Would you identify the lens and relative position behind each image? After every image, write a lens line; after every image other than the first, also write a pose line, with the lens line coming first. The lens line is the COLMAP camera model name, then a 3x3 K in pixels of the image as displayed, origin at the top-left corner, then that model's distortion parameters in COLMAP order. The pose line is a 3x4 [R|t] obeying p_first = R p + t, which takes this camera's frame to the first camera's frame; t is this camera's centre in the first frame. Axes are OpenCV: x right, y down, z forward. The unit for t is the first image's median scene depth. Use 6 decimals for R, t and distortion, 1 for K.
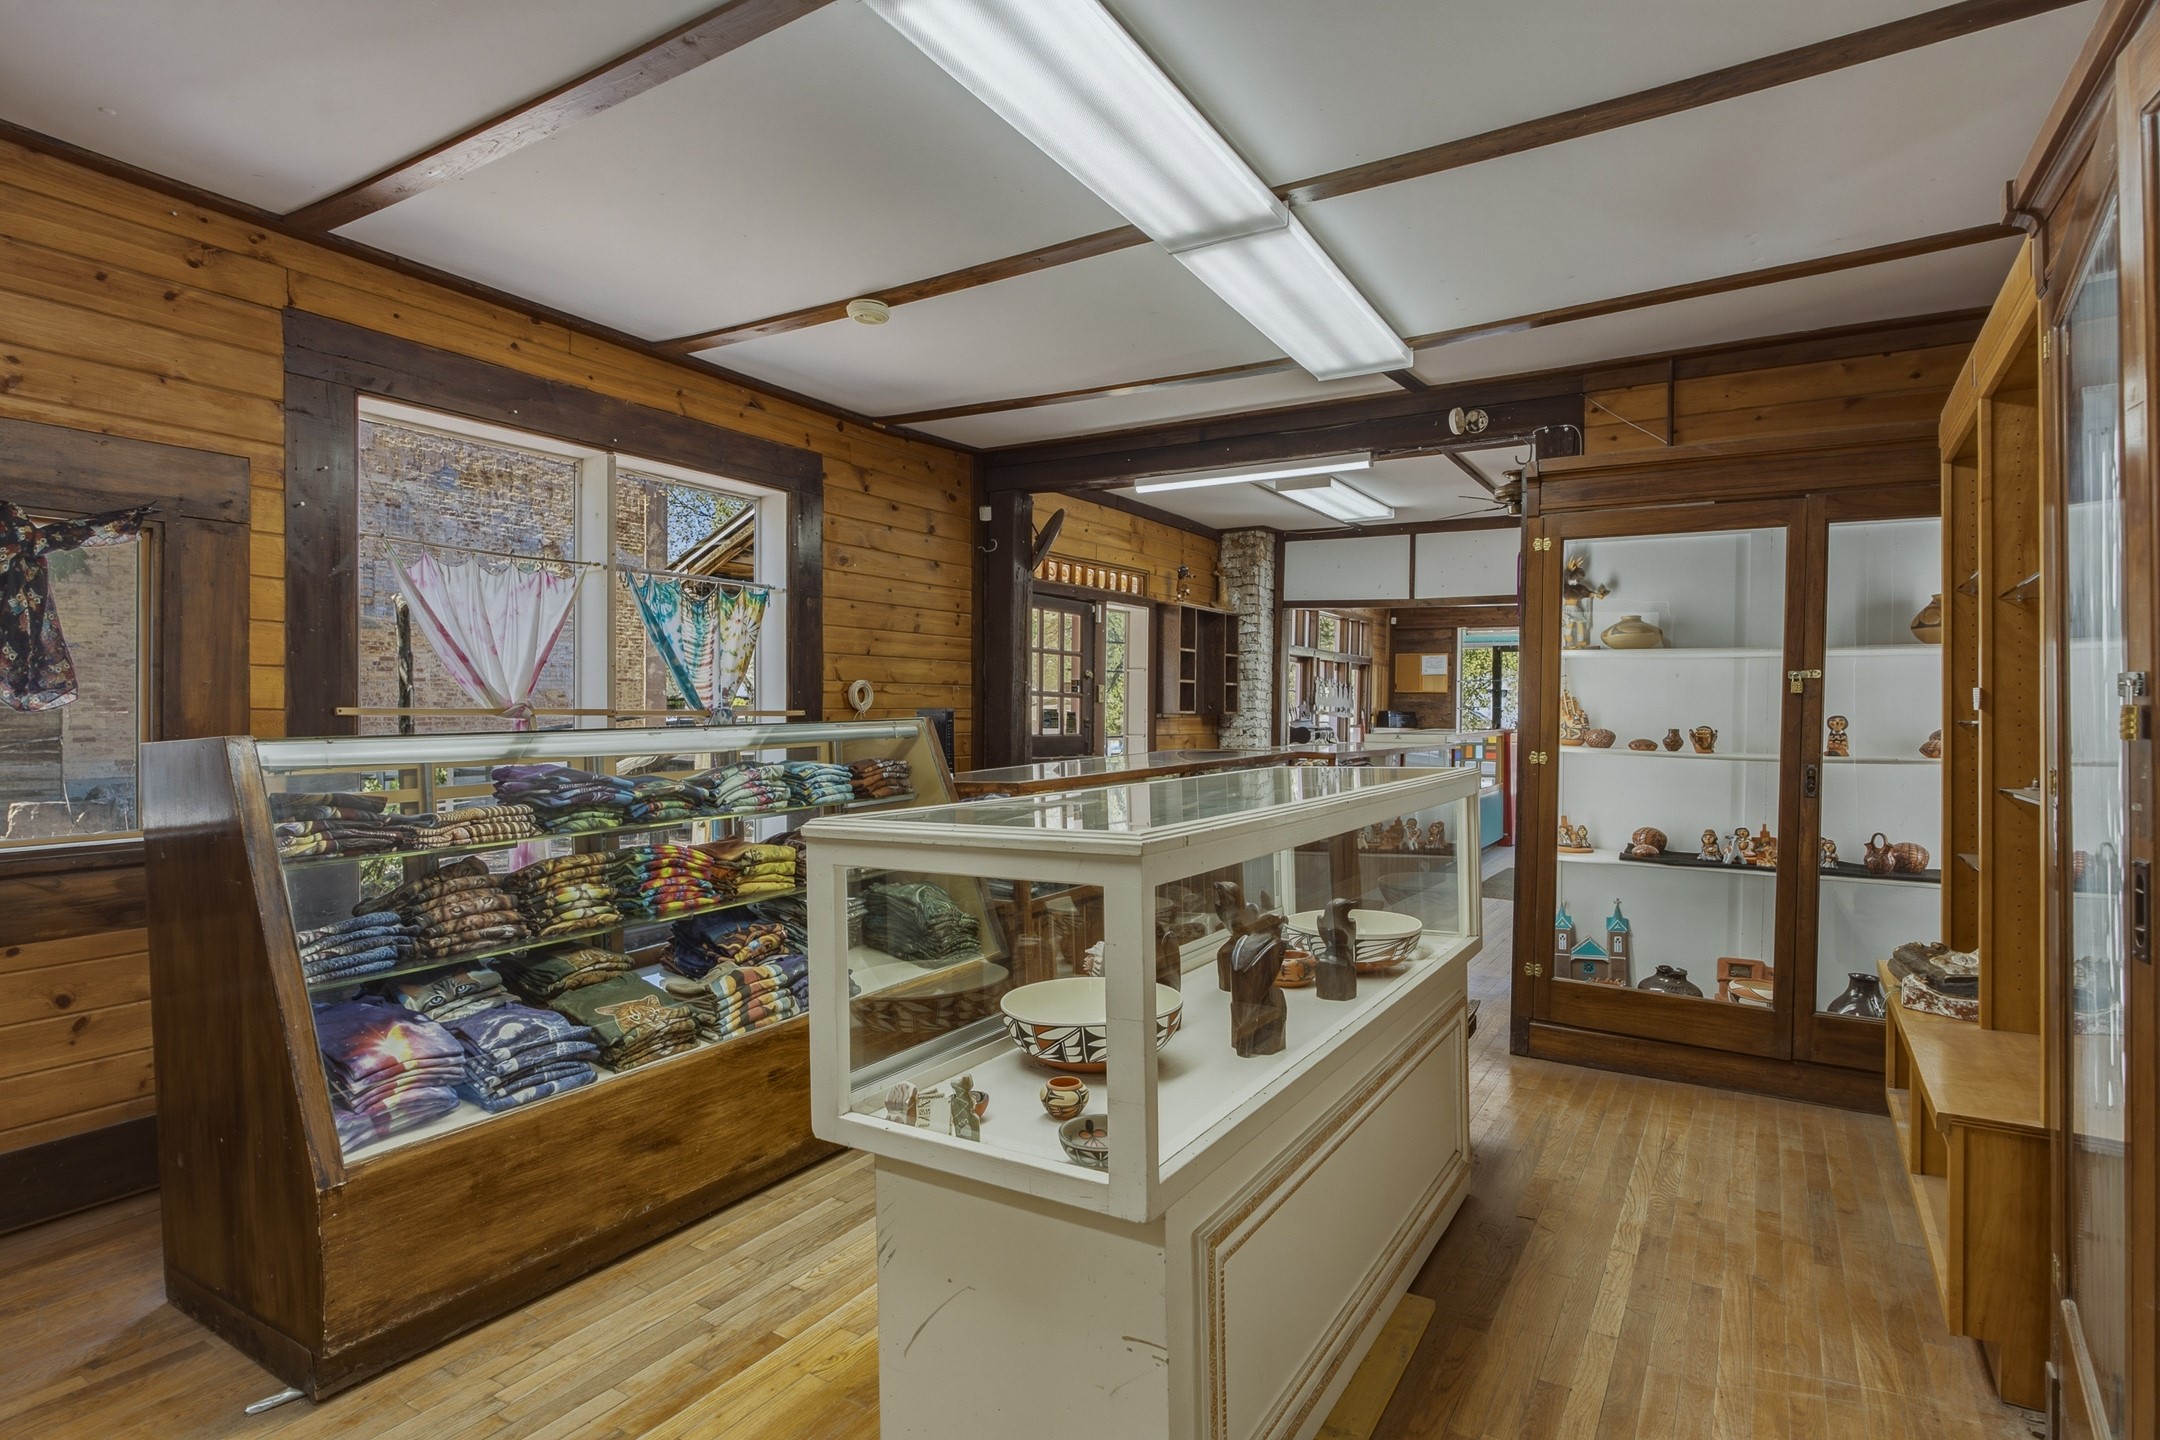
lens RADIAL K [[1080.7, 0, 1087.4], [0, 1080.7, 714.4], [0, 0, 1]] dist [-0.002983, -0.000026]
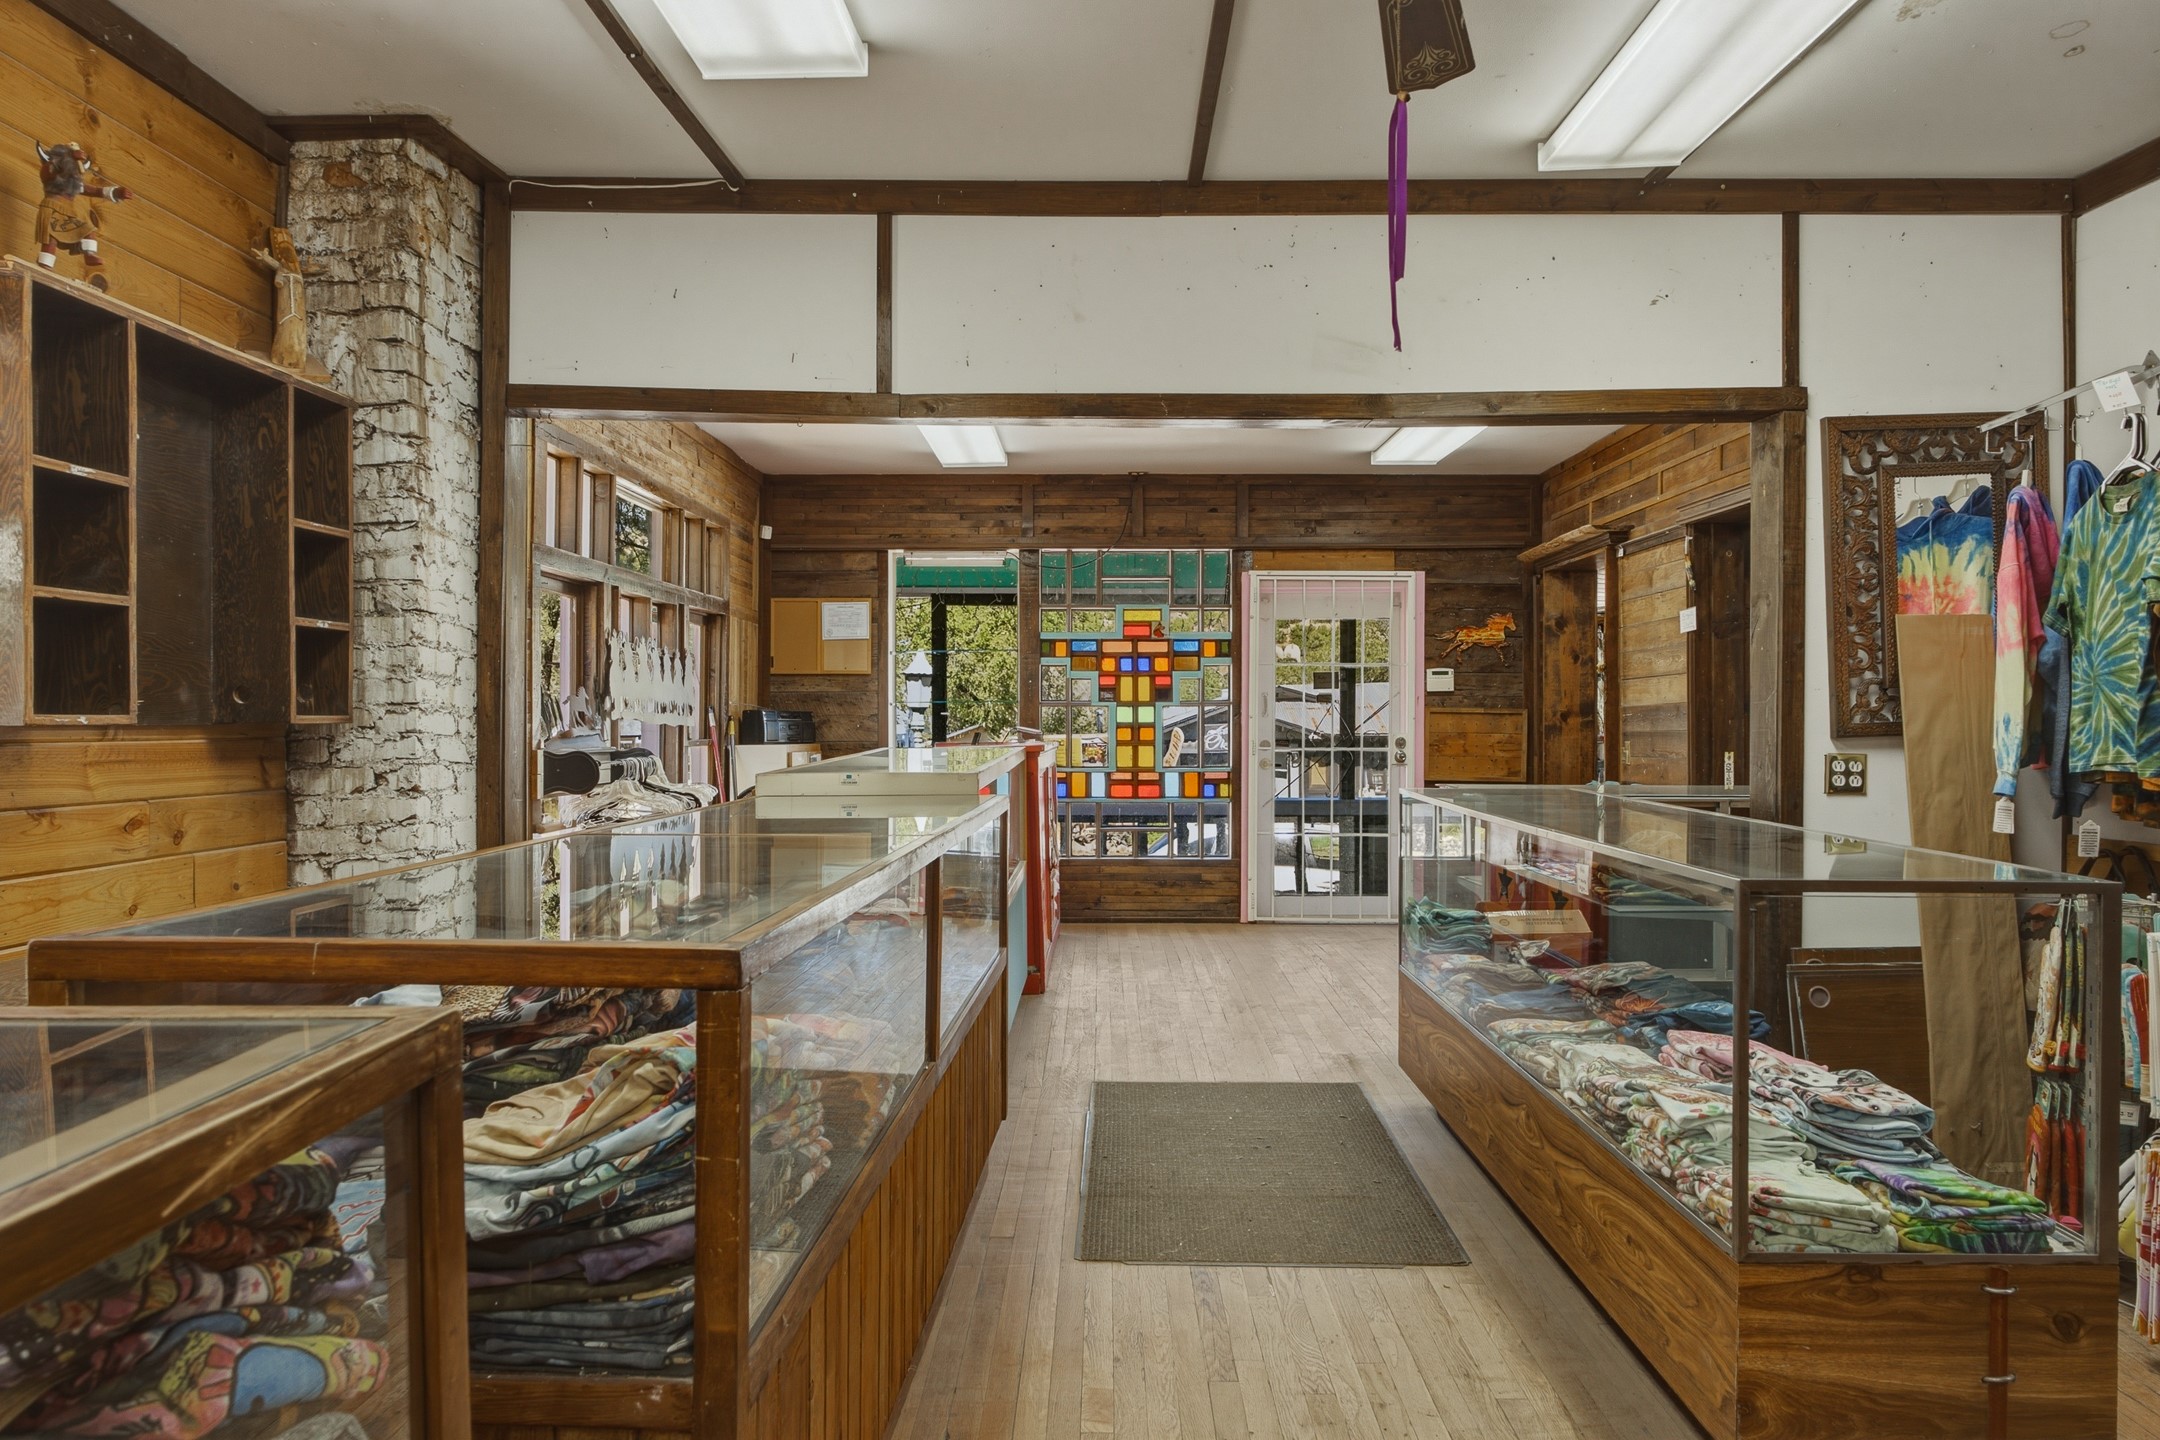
lens RADIAL K [[1386.9, 0, 1084.6], [0, 1386.9, 722.0], [0, 0, 1]] dist [0.000246, 0.000735]
pose [[0.858843, -0.011320, 0.512114, 0.115348], [0.008921, 0.999935, 0.007143, -0.001389], [-0.512161, -0.001566, 0.858888, 0.546533]]
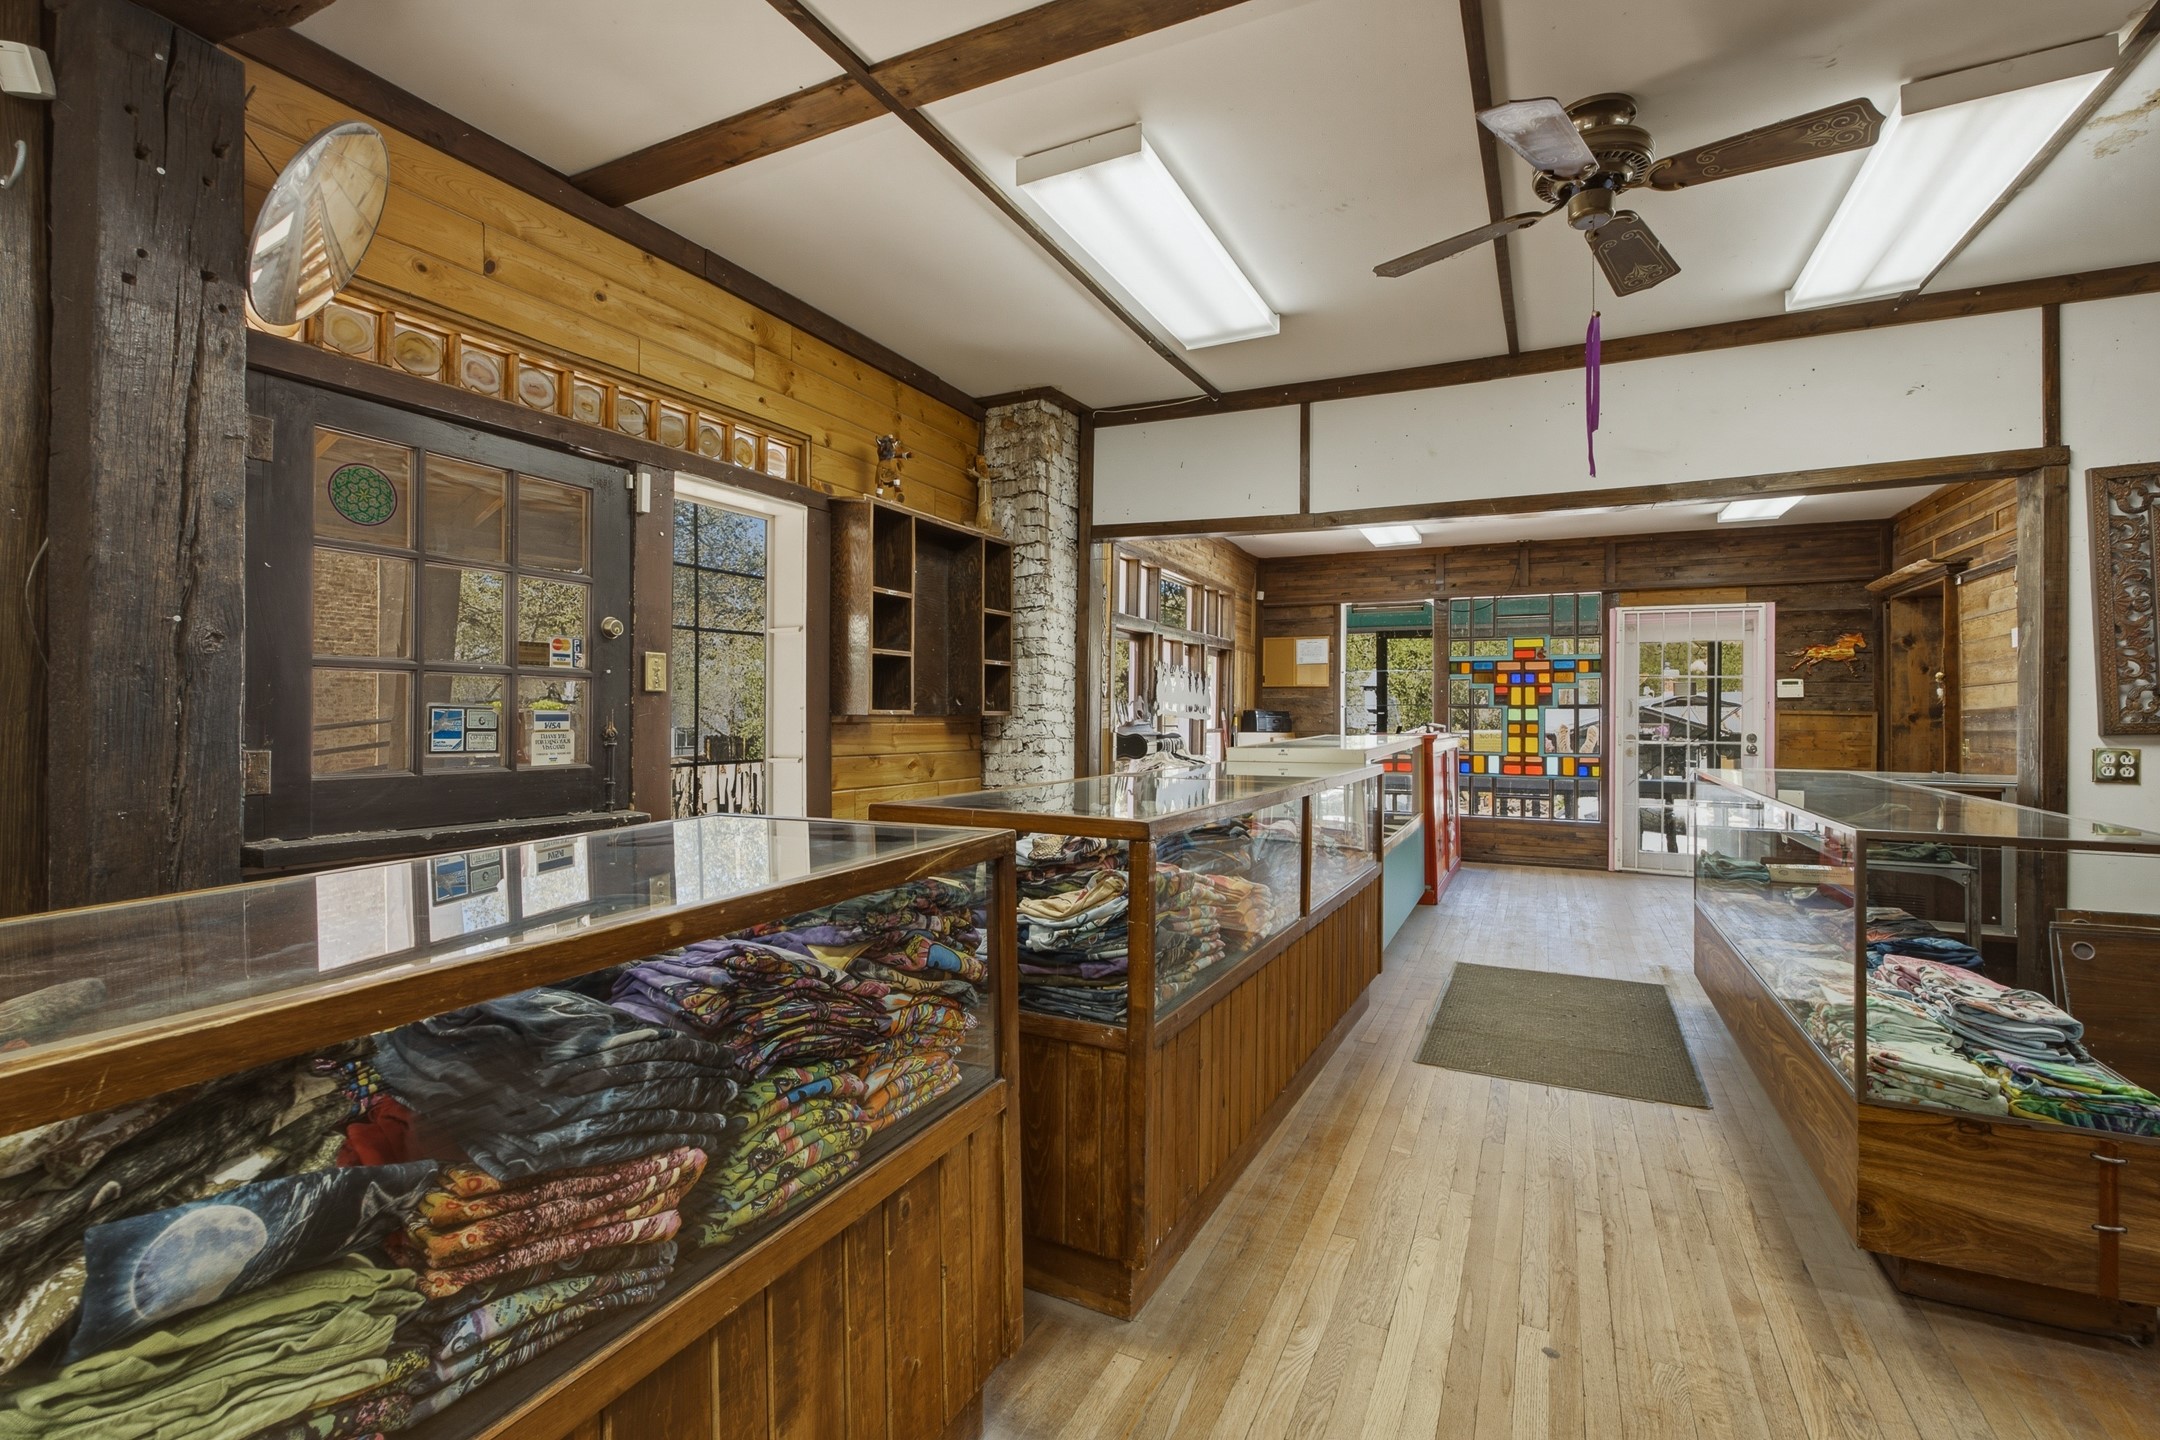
lens RADIAL K [[960.9, 0, 1085.1], [0, 960.9, 707.3], [0, 0, 1]] dist [-0.000342, 0.000298]
pose [[0.994371, -0.002581, 0.105920, 0.123262], [0.003511, 0.999957, -0.008598, 0.000127], [-0.105894, 0.008921, 0.994337, 0.480233]]
